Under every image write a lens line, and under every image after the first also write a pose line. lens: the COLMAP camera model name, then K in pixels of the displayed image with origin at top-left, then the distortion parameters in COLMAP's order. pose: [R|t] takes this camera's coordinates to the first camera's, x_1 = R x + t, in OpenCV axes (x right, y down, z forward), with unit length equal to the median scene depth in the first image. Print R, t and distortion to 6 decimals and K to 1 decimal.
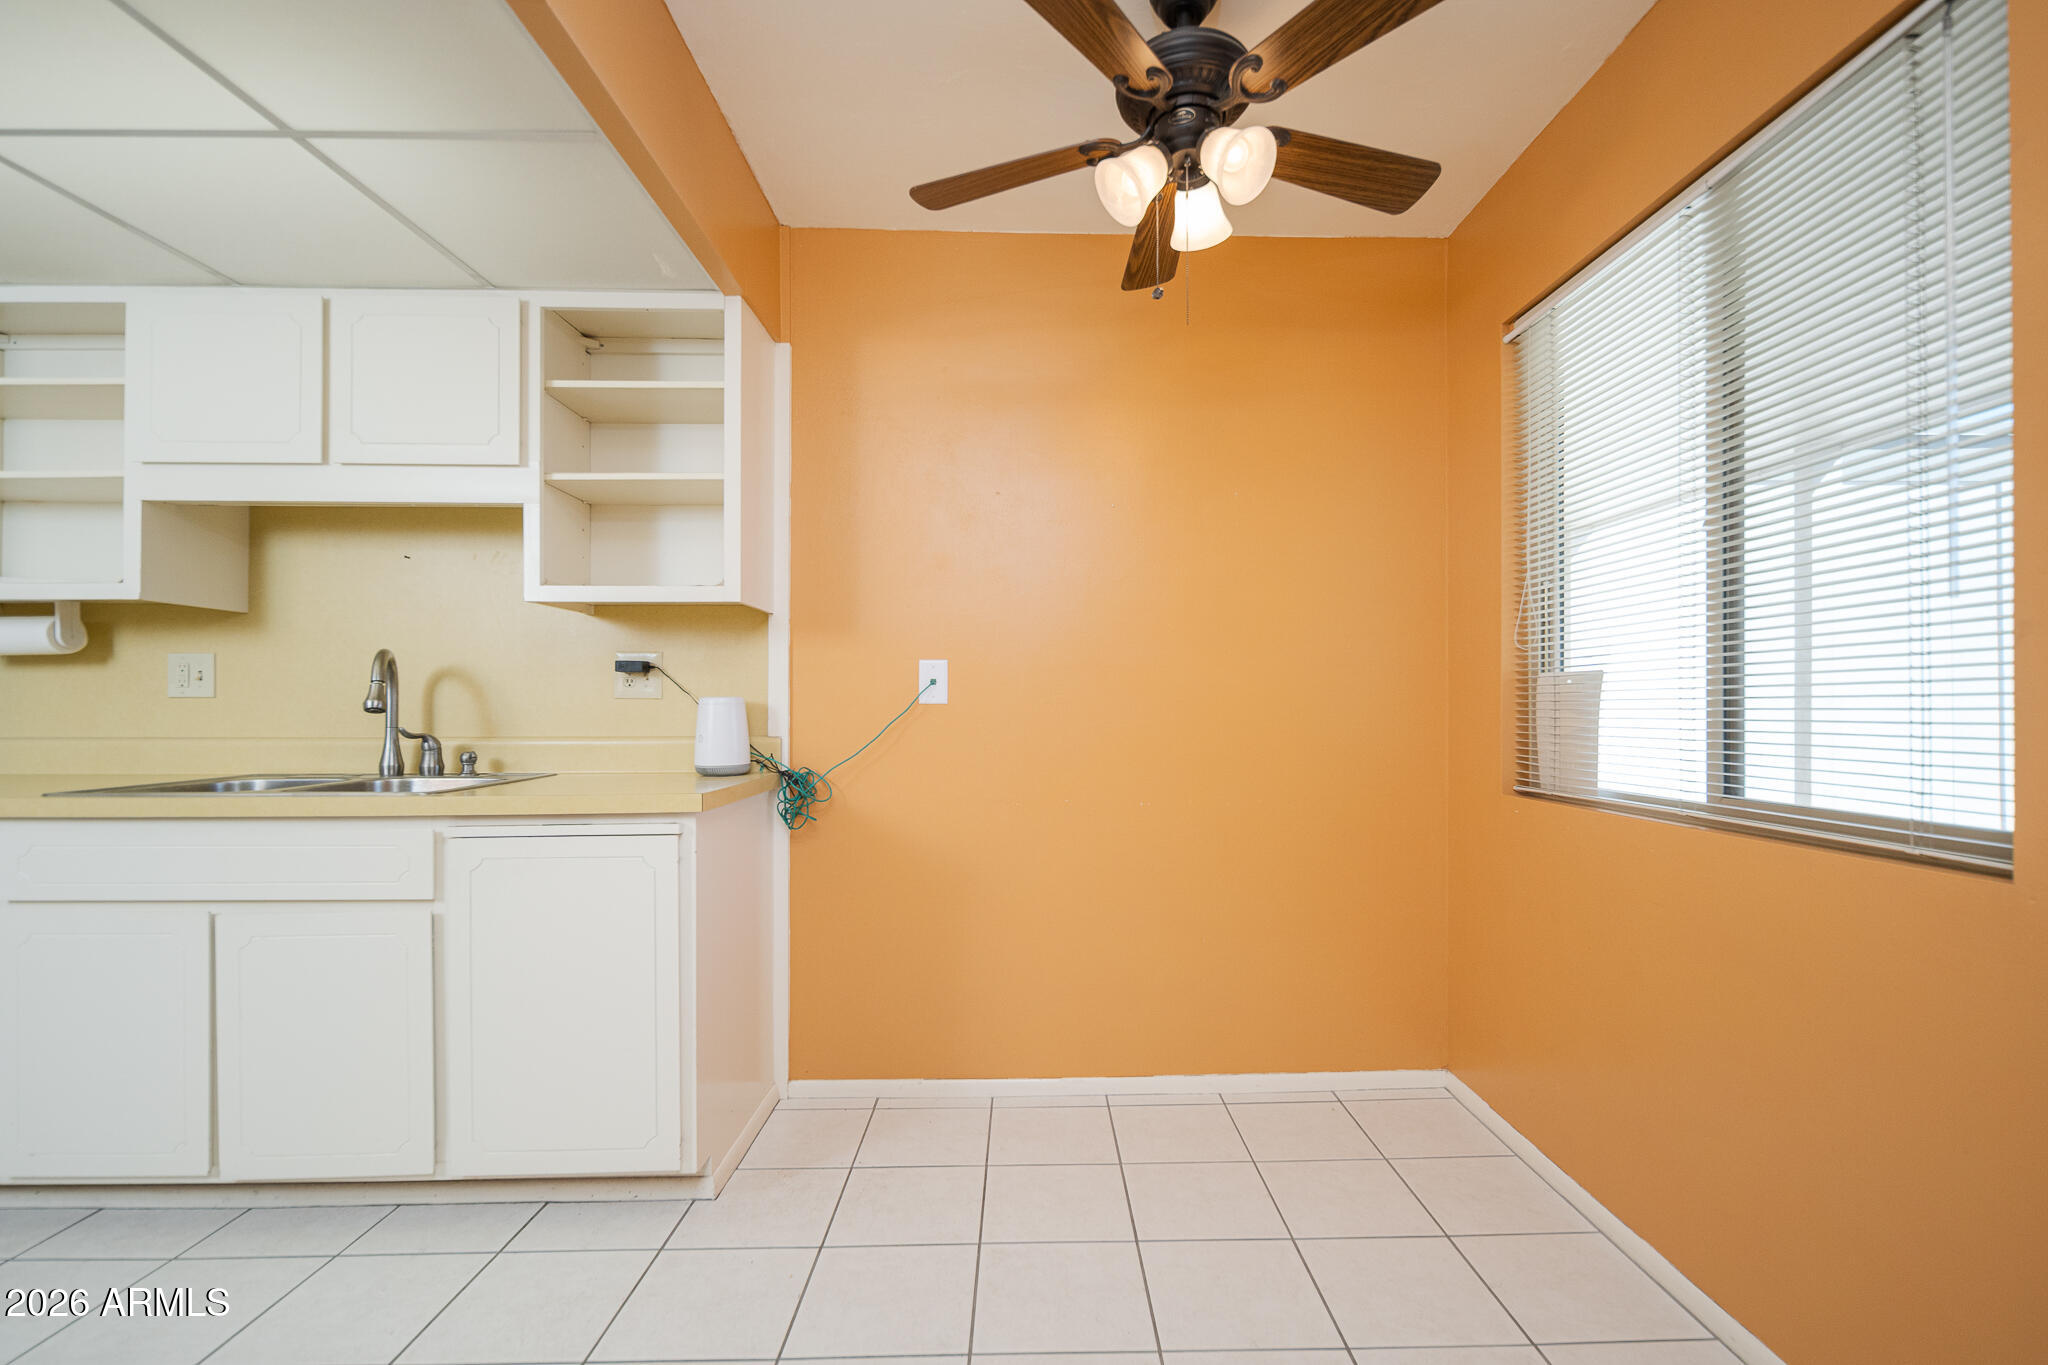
lens RADIAL K [[907.8, 0, 1034.3], [0, 907.8, 706.2], [0, 0, 1]] dist [-0.000743, -0.000255]
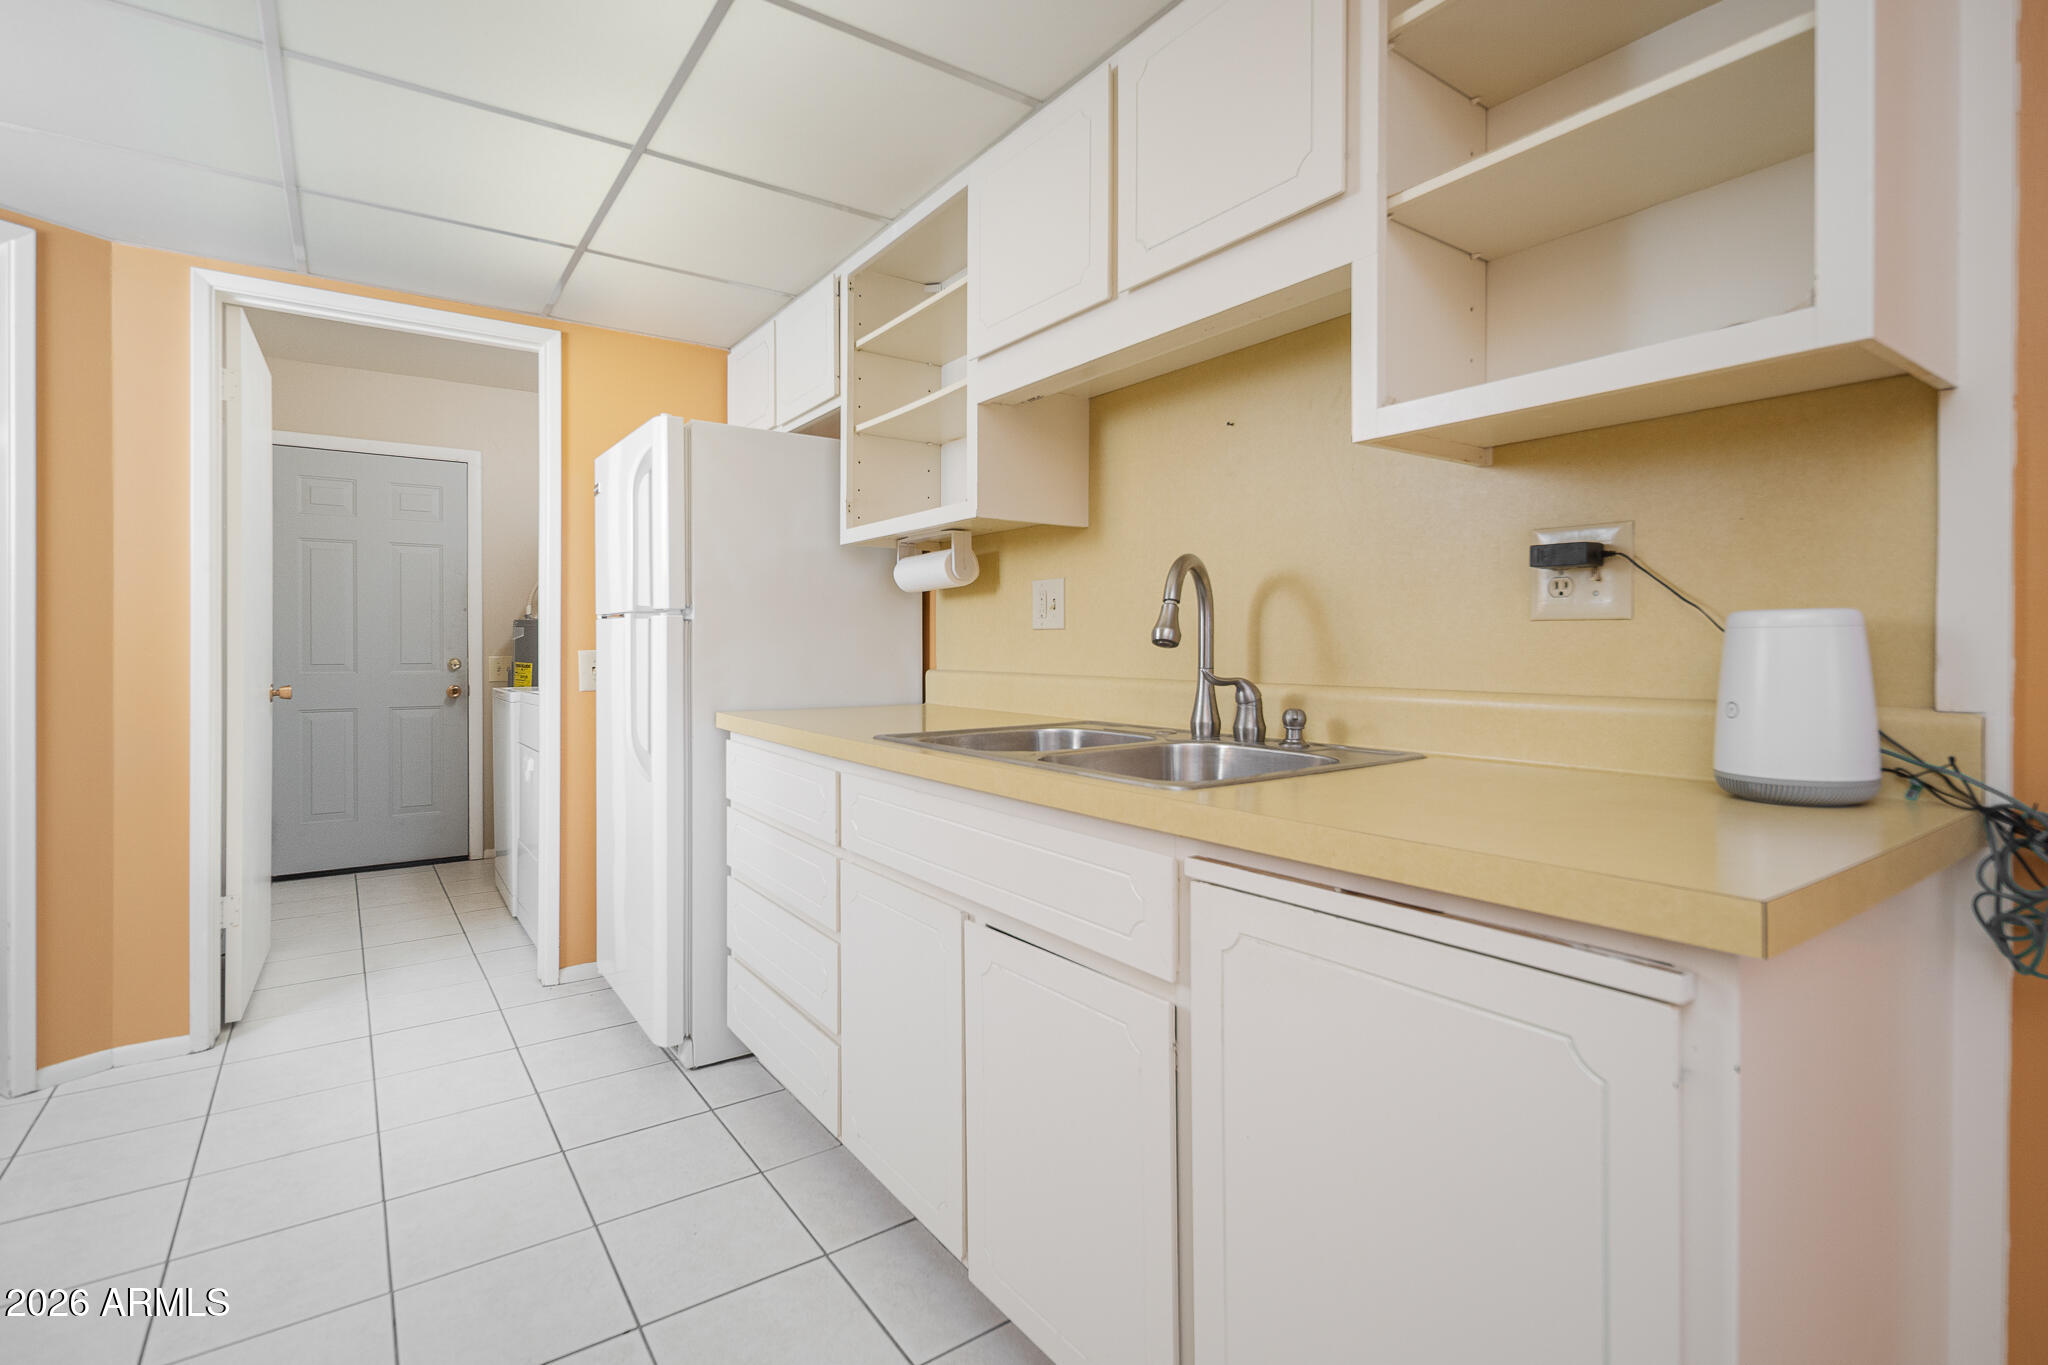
lens RADIAL K [[963.8, 0, 1007.3], [0, 963.8, 650.1], [0, 0, 1]] dist [-0.001980, -0.000158]
pose [[0.567194, 0.004476, -0.823572, -0.184245], [0.002739, 0.999969, 0.007321, 0.003903], [0.823580, -0.006408, 0.567164, 0.454806]]
